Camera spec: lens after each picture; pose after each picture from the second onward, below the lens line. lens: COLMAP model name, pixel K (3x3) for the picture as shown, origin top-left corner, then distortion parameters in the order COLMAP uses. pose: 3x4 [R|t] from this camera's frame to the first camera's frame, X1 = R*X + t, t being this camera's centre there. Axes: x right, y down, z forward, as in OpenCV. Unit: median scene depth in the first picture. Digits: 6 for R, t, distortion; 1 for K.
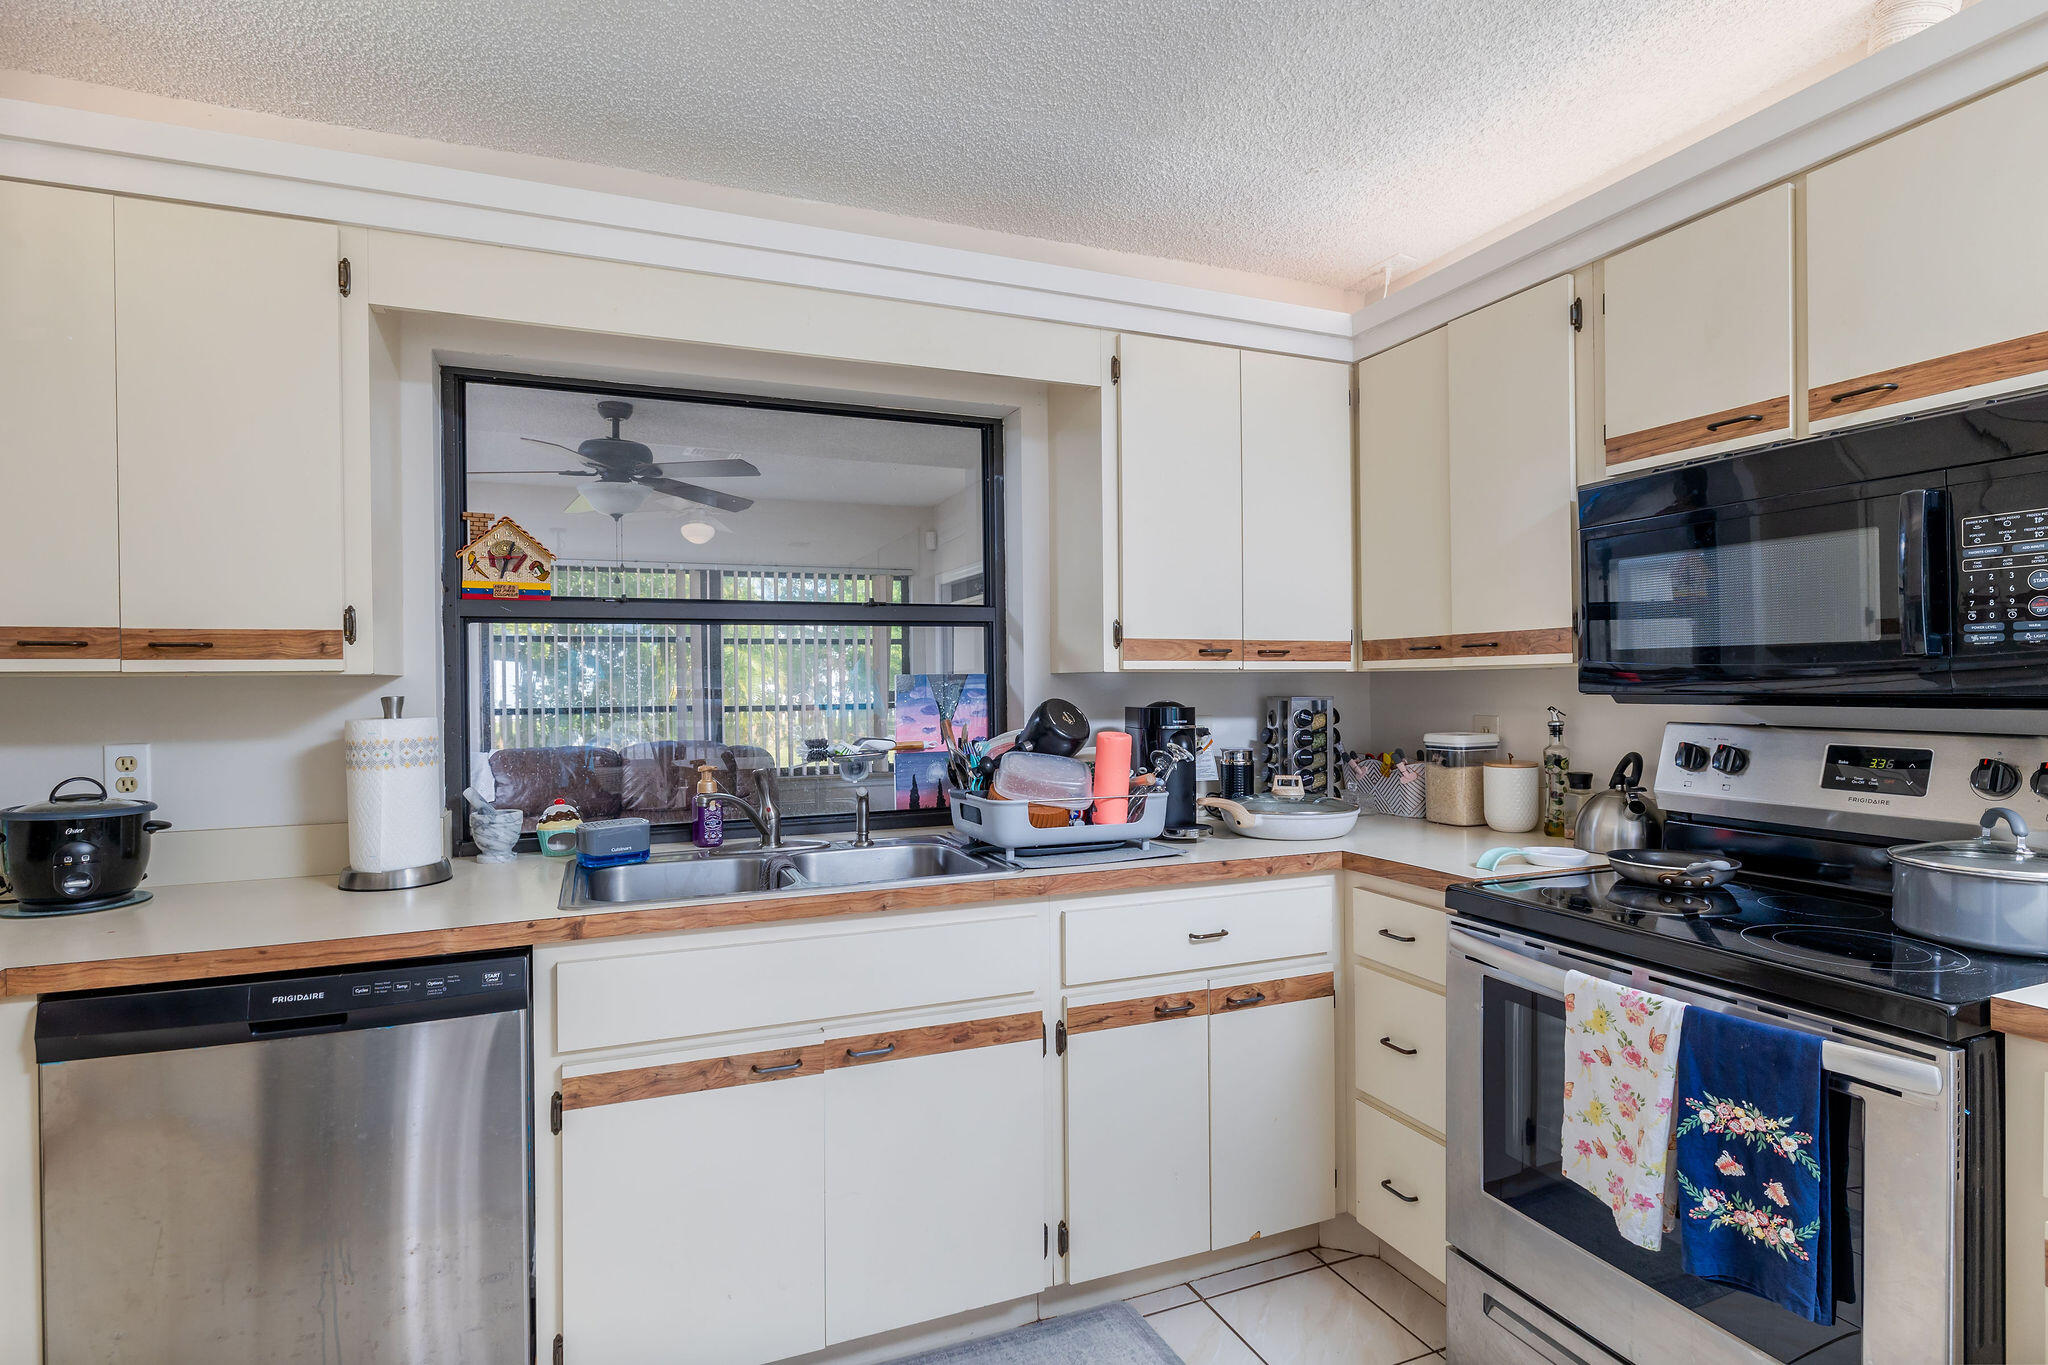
lens RADIAL K [[1025.4, 0, 1025.3], [0, 1025.4, 686.3], [0, 0, 1]] dist [-0.020425, 0.003290]
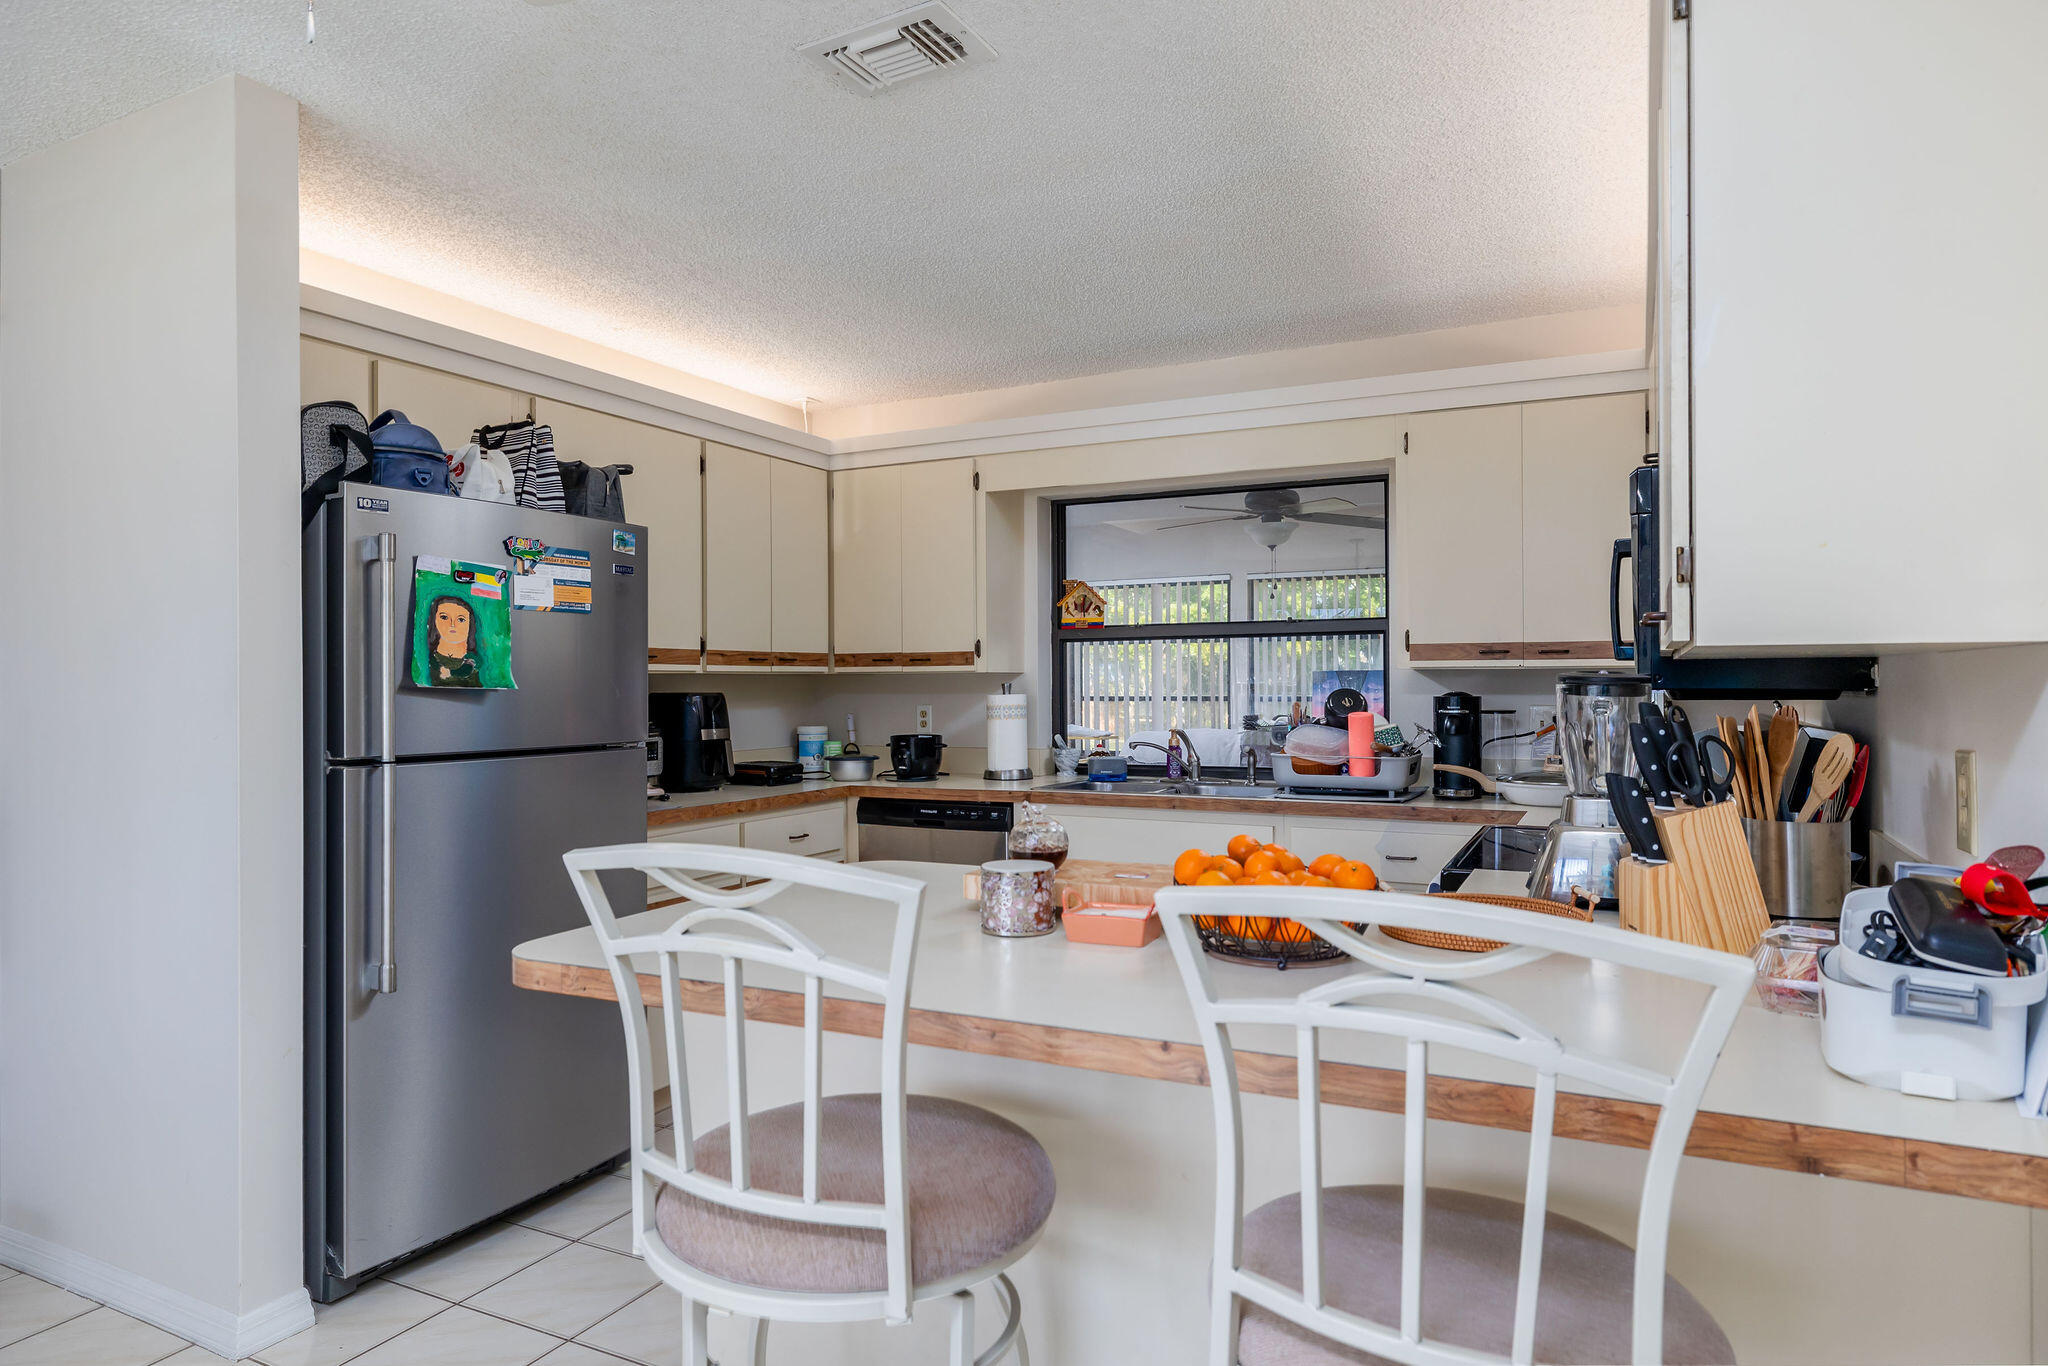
lens RADIAL K [[1221.0, 0, 1032.6], [0, 1221.0, 687.2], [0, 0, 1]] dist [-0.001057, -0.000245]
pose [[0.654349, 0.009699, -0.756131, 1.074445], [-0.001743, 0.999934, 0.011317, -0.008616], [0.756191, -0.006087, 0.654323, -0.455820]]
